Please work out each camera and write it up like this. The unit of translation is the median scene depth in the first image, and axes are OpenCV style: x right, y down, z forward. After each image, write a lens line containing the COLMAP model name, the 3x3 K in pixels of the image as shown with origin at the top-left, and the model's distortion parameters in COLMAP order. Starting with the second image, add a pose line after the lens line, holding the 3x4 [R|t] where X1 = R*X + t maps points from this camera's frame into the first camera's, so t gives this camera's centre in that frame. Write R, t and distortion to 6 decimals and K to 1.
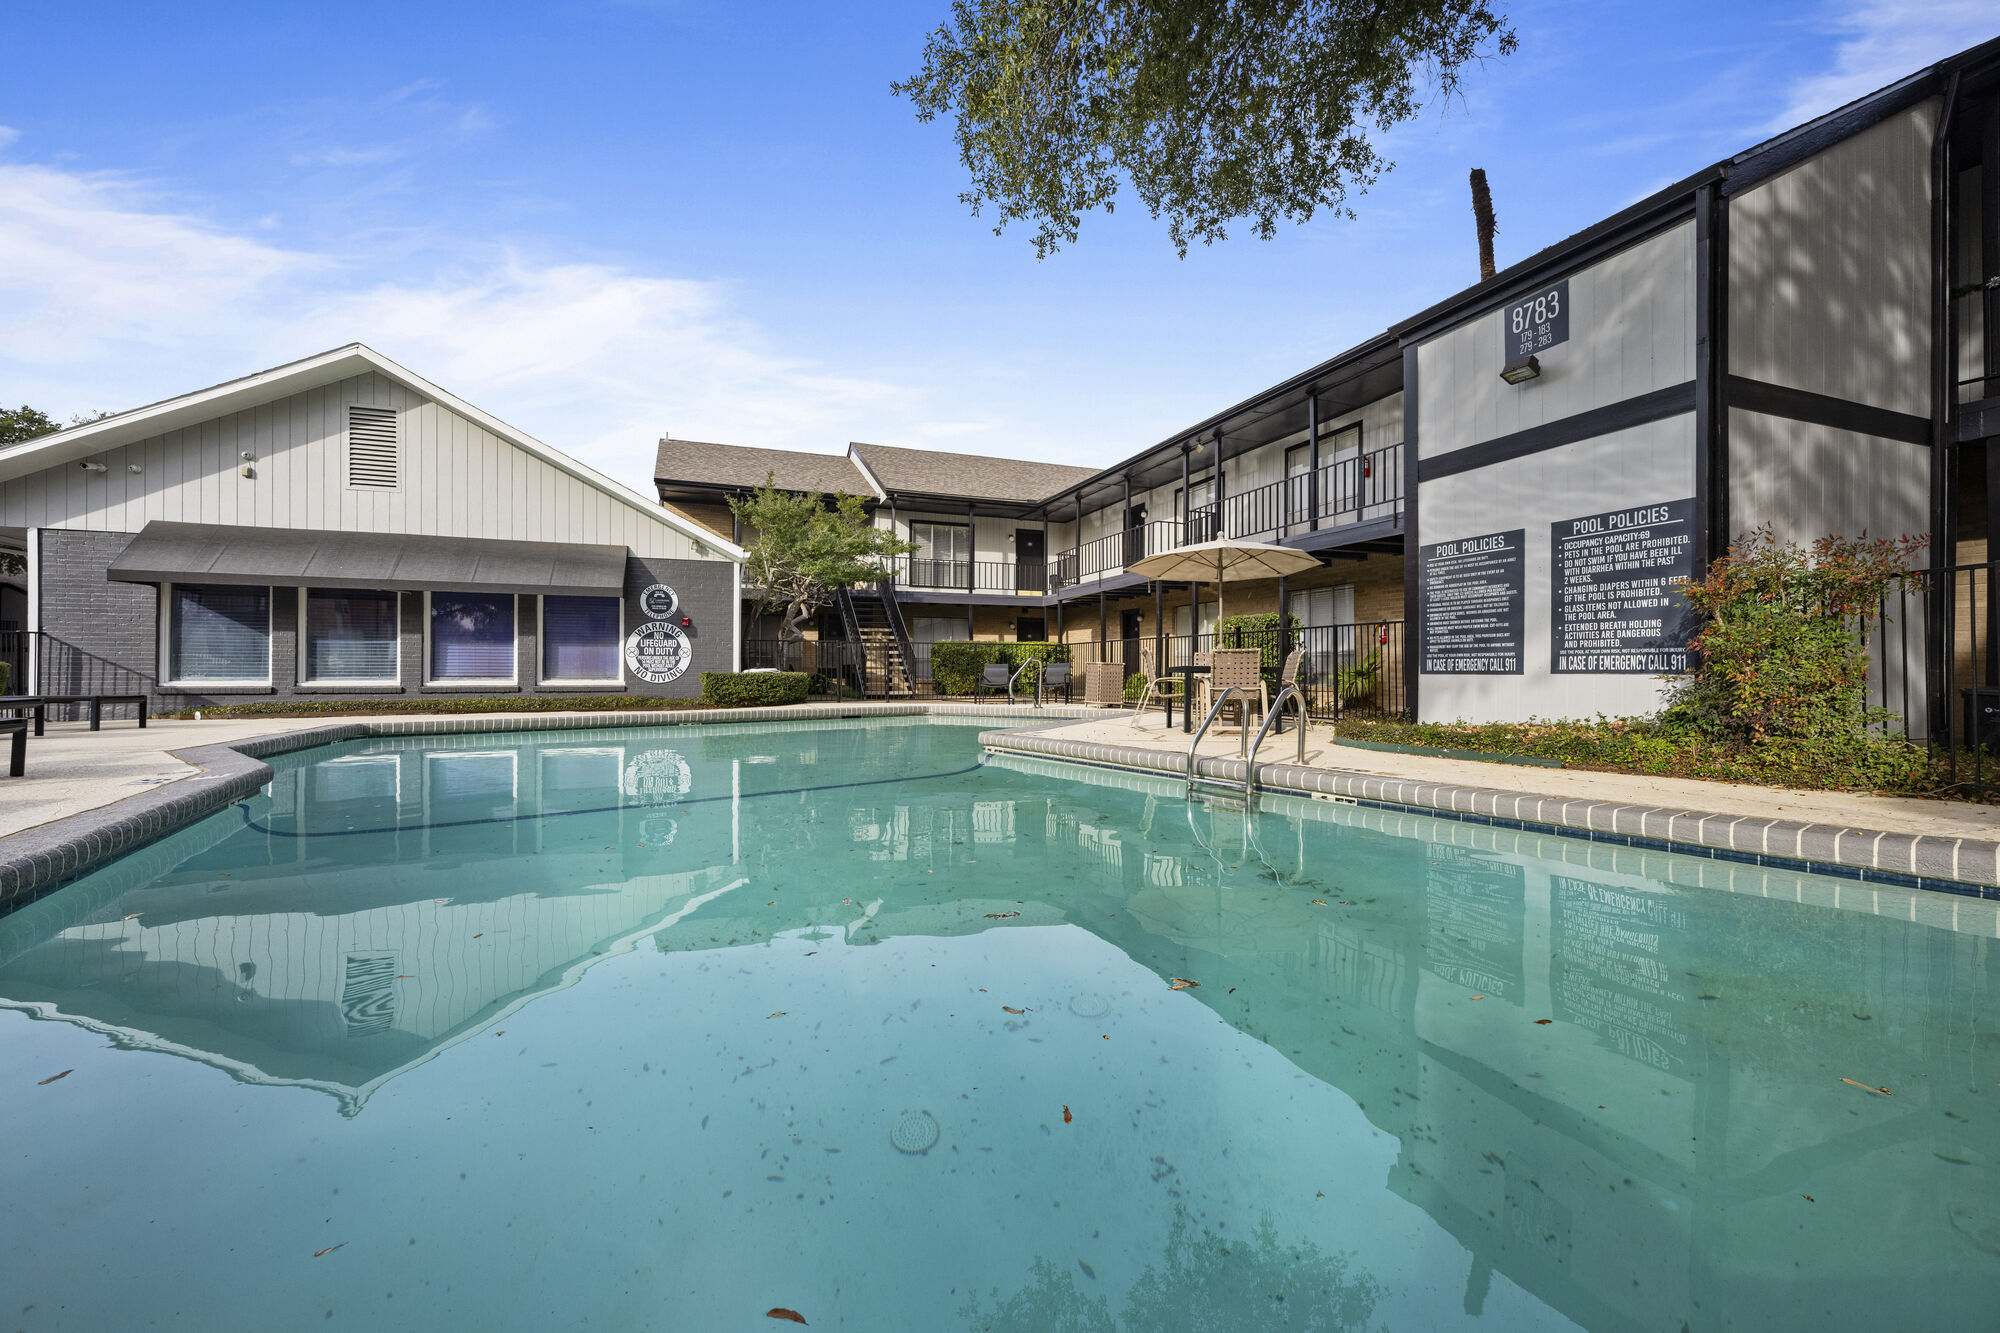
lens RADIAL K [[797.5, 0, 994.1], [0, 797.5, 660.9], [0, 0, 1]] dist [-0.002769, 0.001380]
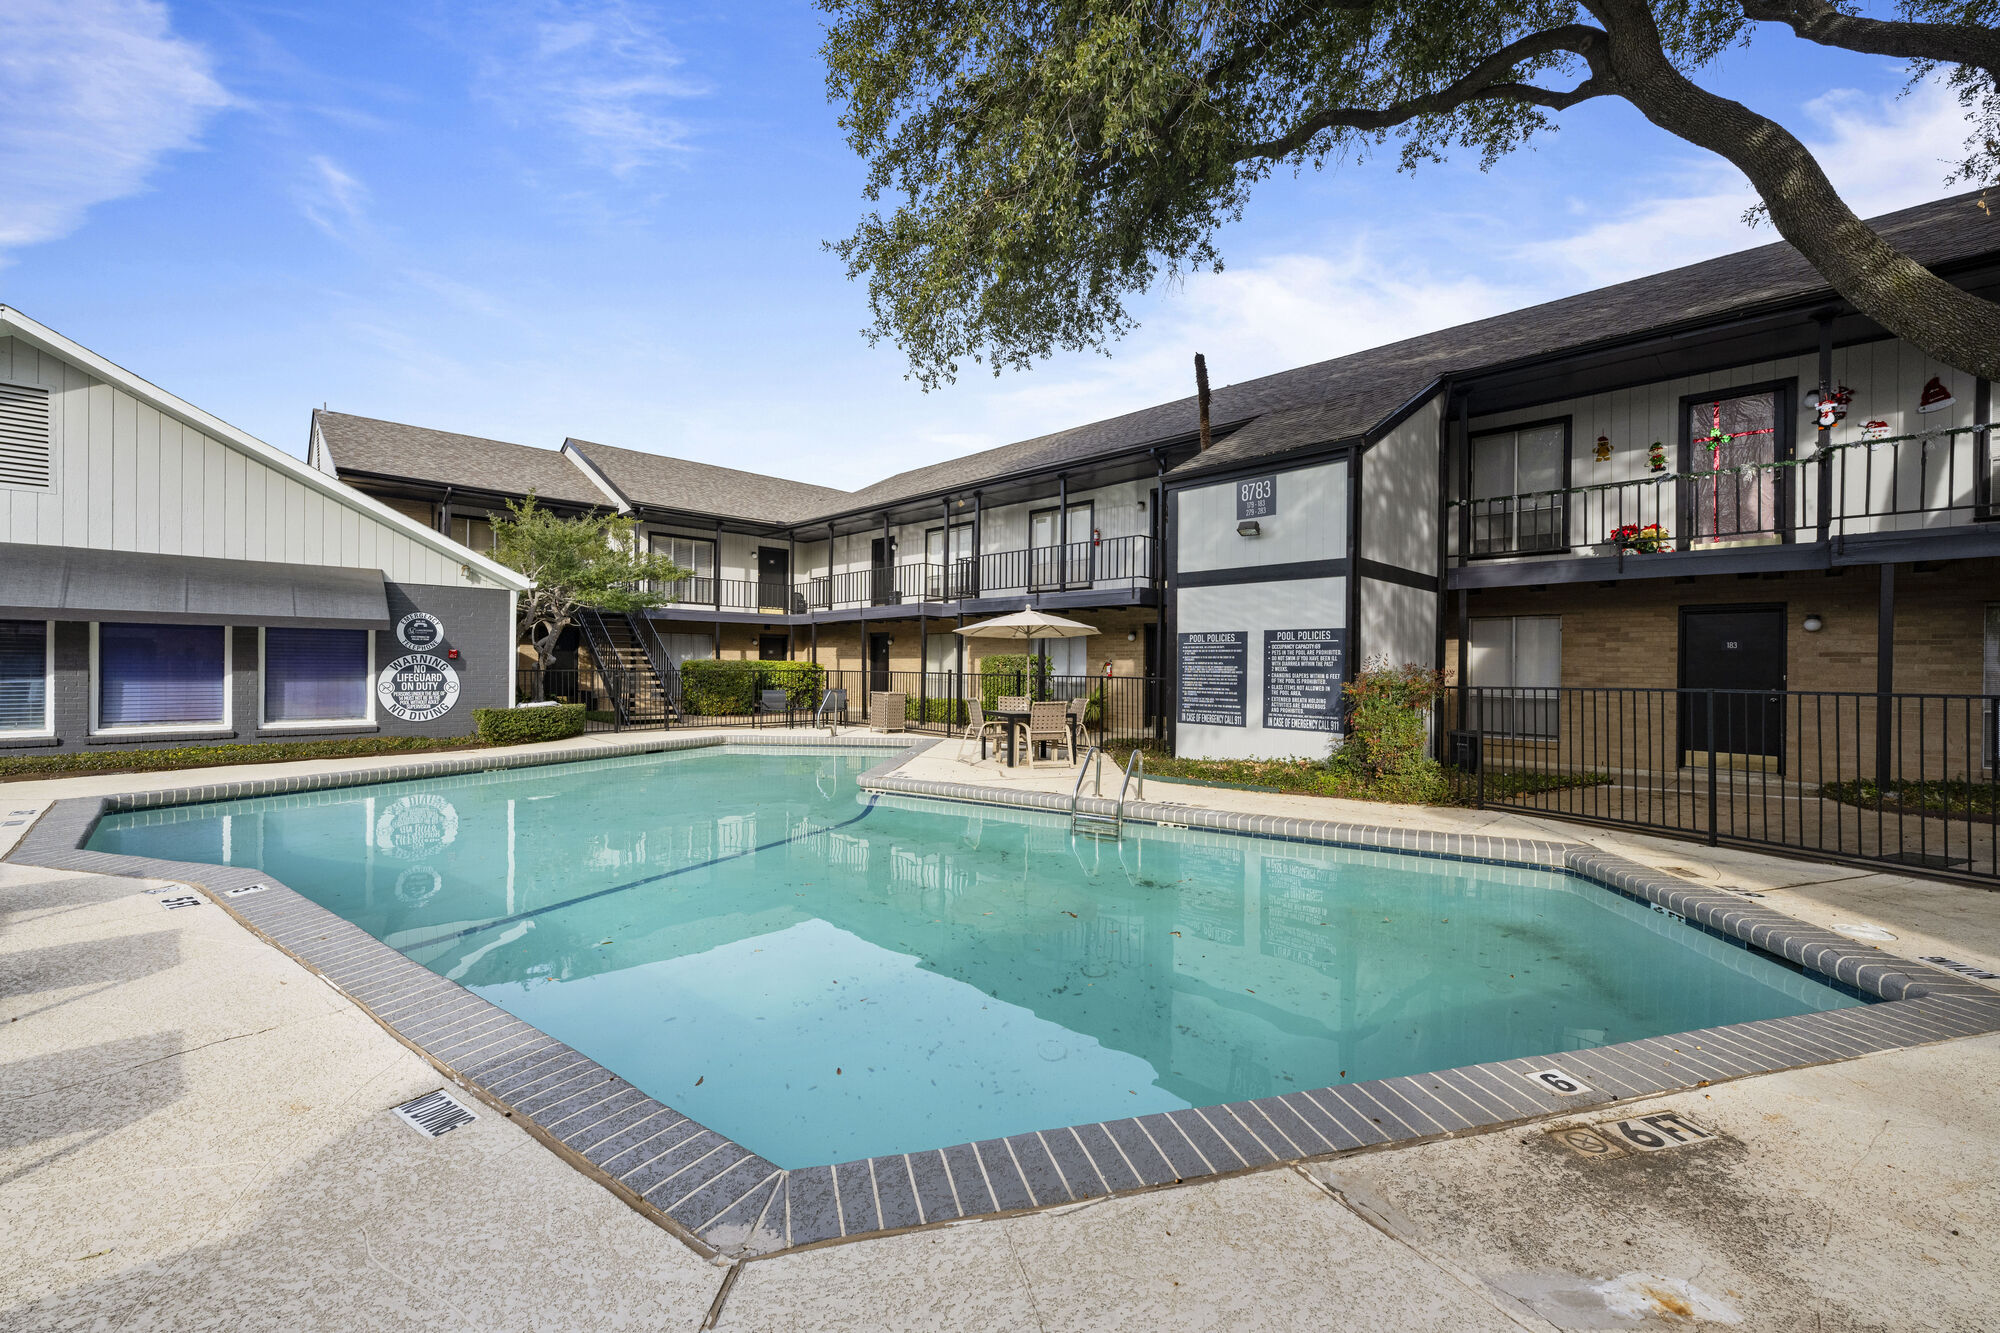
lens RADIAL K [[797.5, 0, 1002.3], [0, 797.5, 663.6], [0, 0, 1]] dist [-0.002769, 0.001380]
pose [[0.917742, 0.007445, 0.397107, -0.228153], [-0.010855, 0.999921, 0.006341, -0.067751], [-0.397029, -0.010130, 0.917750, -0.130778]]
